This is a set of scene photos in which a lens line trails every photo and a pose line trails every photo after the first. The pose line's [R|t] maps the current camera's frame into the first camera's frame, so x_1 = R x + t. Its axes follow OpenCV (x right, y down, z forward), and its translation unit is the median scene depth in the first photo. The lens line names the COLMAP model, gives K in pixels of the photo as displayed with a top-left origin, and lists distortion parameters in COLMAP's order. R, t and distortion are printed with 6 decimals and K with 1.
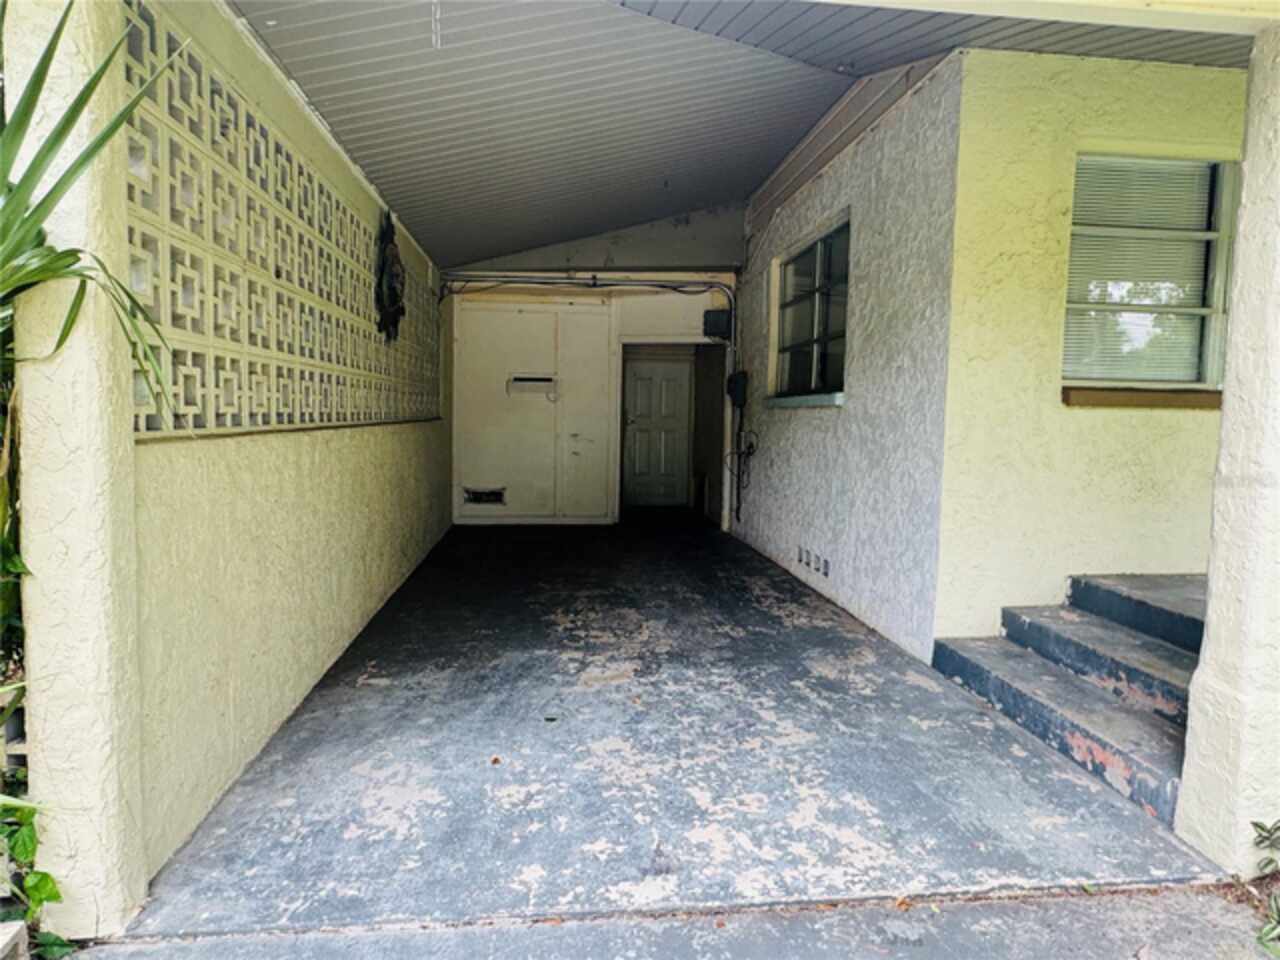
lens RADIAL K [[817.3, 0, 645.5], [0, 817.3, 482.4], [0, 0, 1]] dist [0.006597, -0.001994]
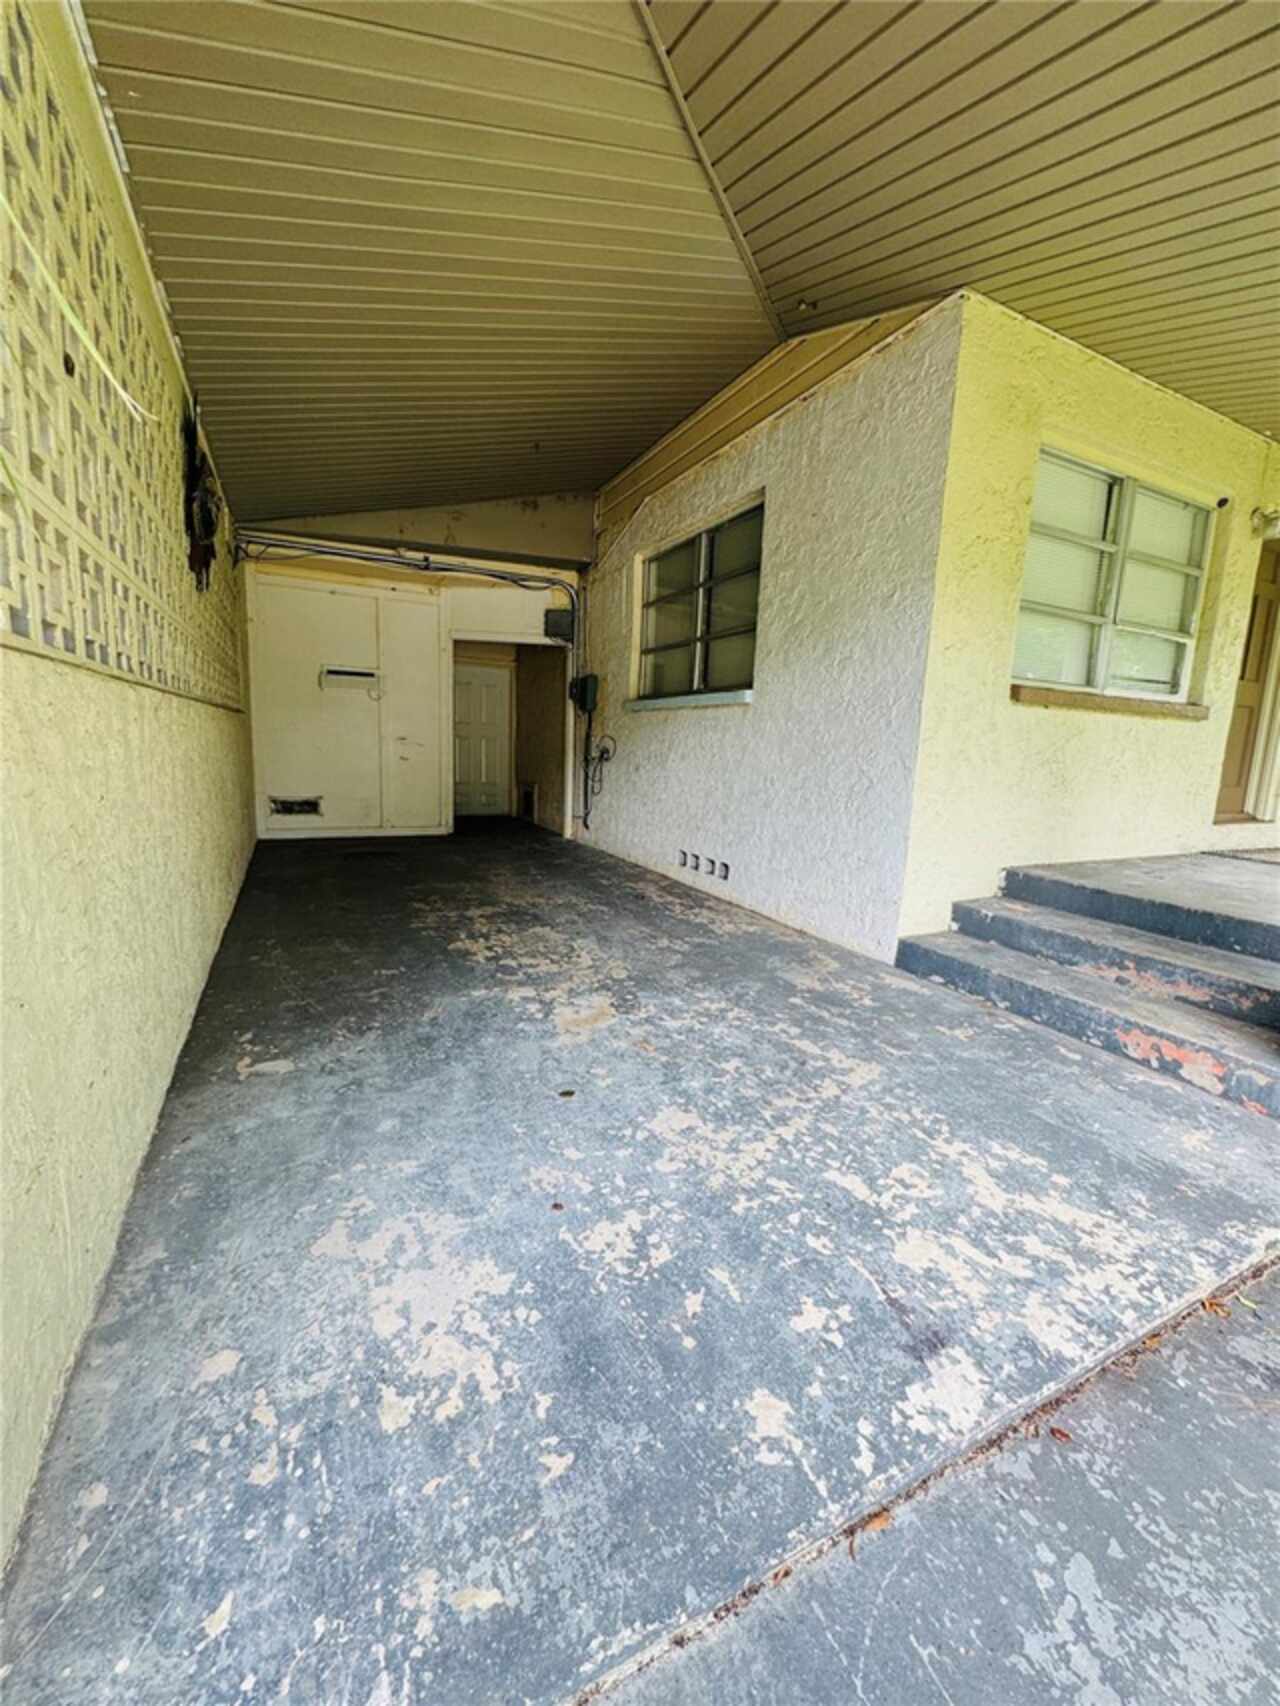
lens RADIAL K [[689.4, 0, 647.0], [0, 689.4, 858.5], [0, 0, 1]] dist [0.000880, -0.000722]
pose [[0.934332, -0.038065, 0.354365, -0.227165], [0.007334, 0.996123, 0.087664, 0.021811], [-0.356328, -0.079308, 0.930989, 0.359543]]
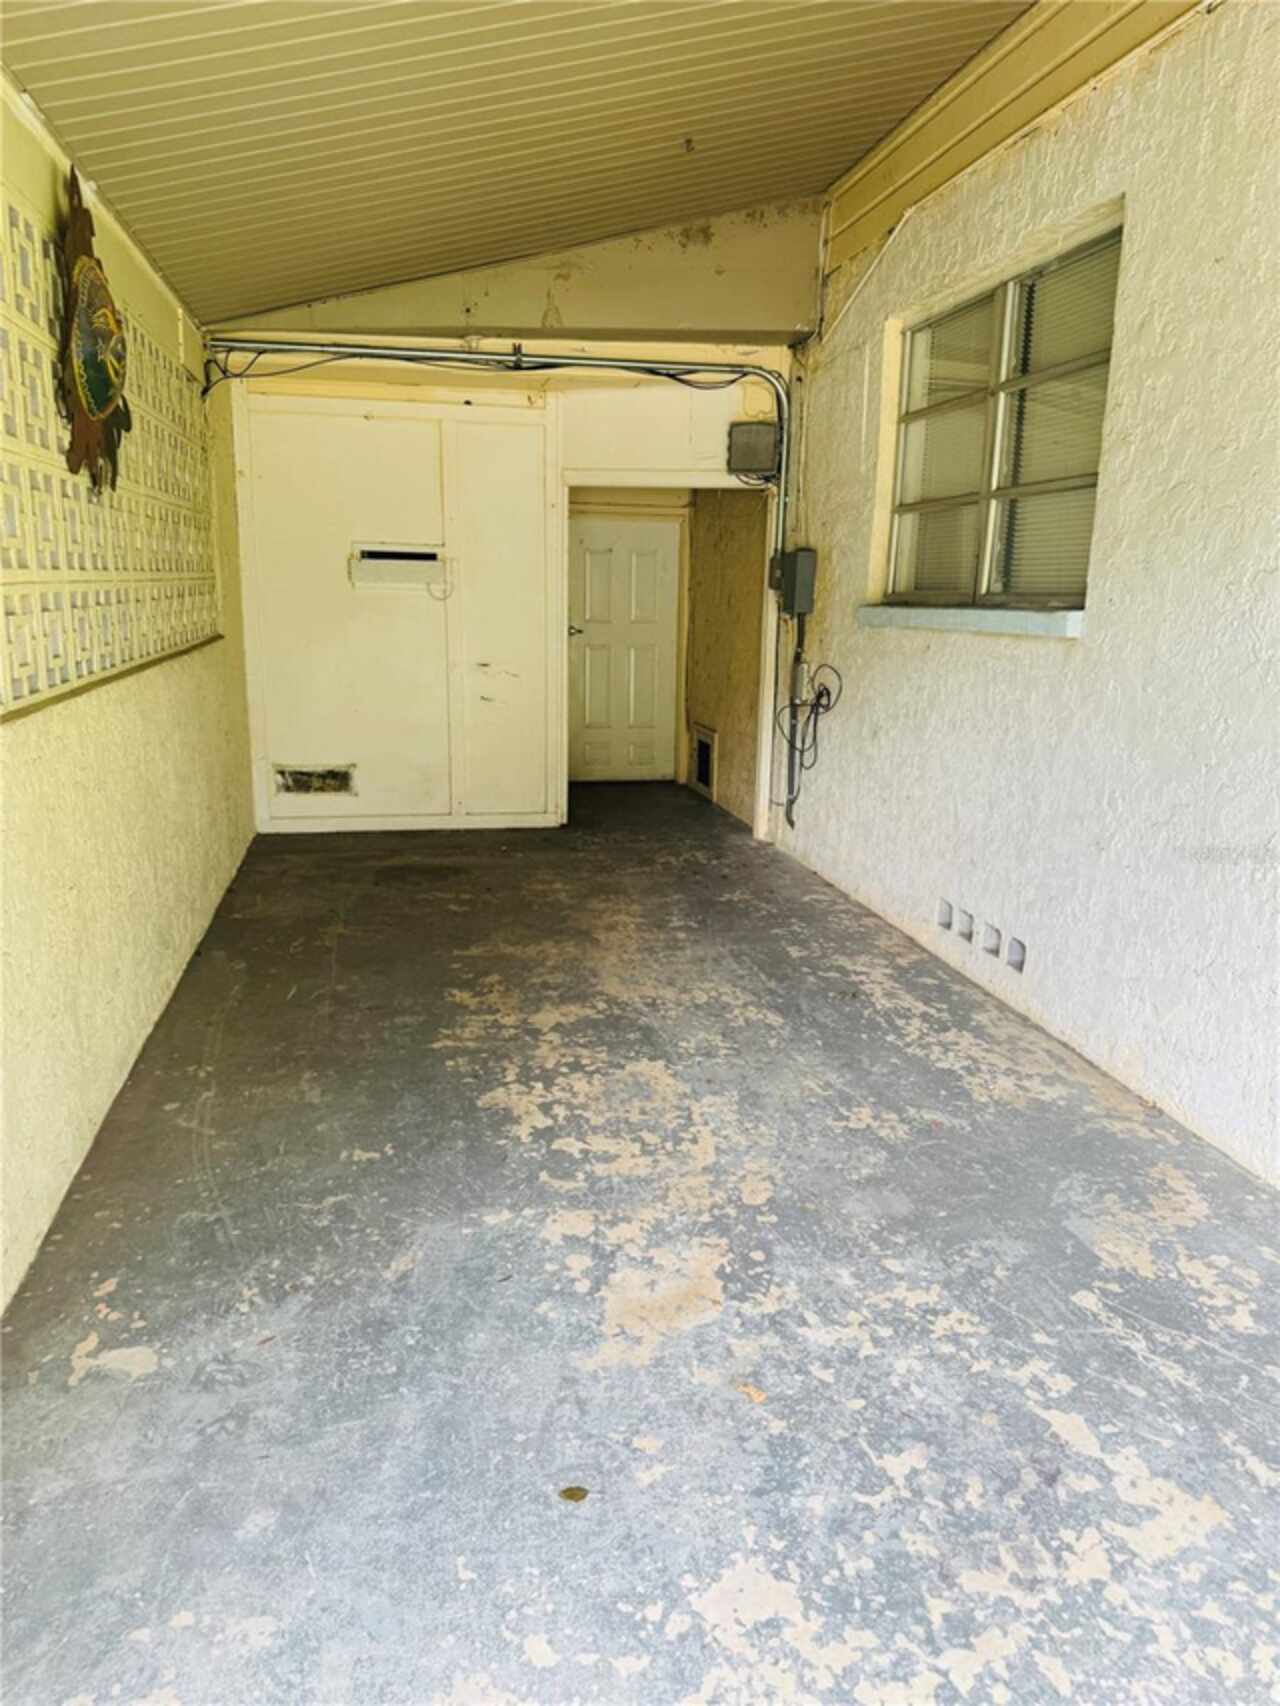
lens RADIAL K [[1211.4, 0, 664.7], [0, 1211.4, 868.2], [0, 0, 1]] dist [0.038517, -0.044280]
pose [[0.994424, -0.021846, 0.103170, -0.110195], [0.005817, 0.988182, 0.153176, -0.095251], [-0.105297, -0.151722, 0.982799, 0.389952]]
